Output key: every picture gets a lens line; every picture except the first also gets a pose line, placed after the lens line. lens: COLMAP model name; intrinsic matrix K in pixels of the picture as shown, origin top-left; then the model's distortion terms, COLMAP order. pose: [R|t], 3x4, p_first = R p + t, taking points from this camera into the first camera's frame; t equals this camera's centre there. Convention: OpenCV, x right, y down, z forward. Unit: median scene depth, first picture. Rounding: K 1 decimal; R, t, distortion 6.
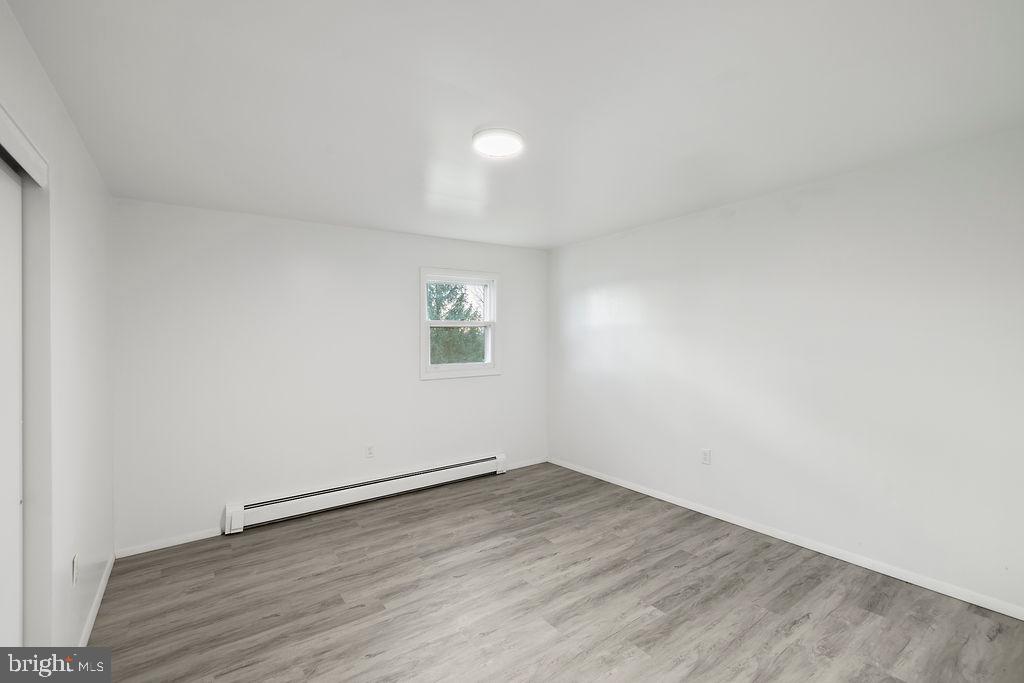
lens RADIAL K [[428.8, 0, 511.8], [0, 428.8, 341.4], [0, 0, 1]] dist [0.003112, 0.000551]
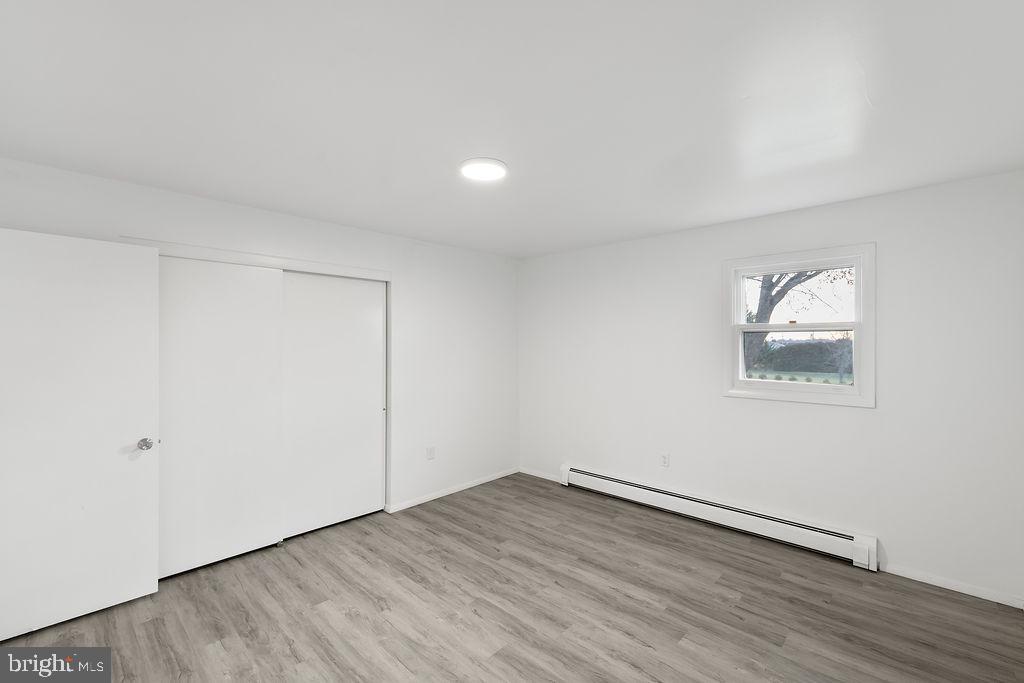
lens RADIAL K [[428.8, 0, 512.0], [0, 428.8, 337.2], [0, 0, 1]] dist [0.003112, 0.000551]
pose [[0.224192, 0.000240, -0.974545, 0.662525], [-0.011683, 0.999929, -0.002441, -0.023569], [0.974475, 0.011933, 0.224179, 0.522915]]
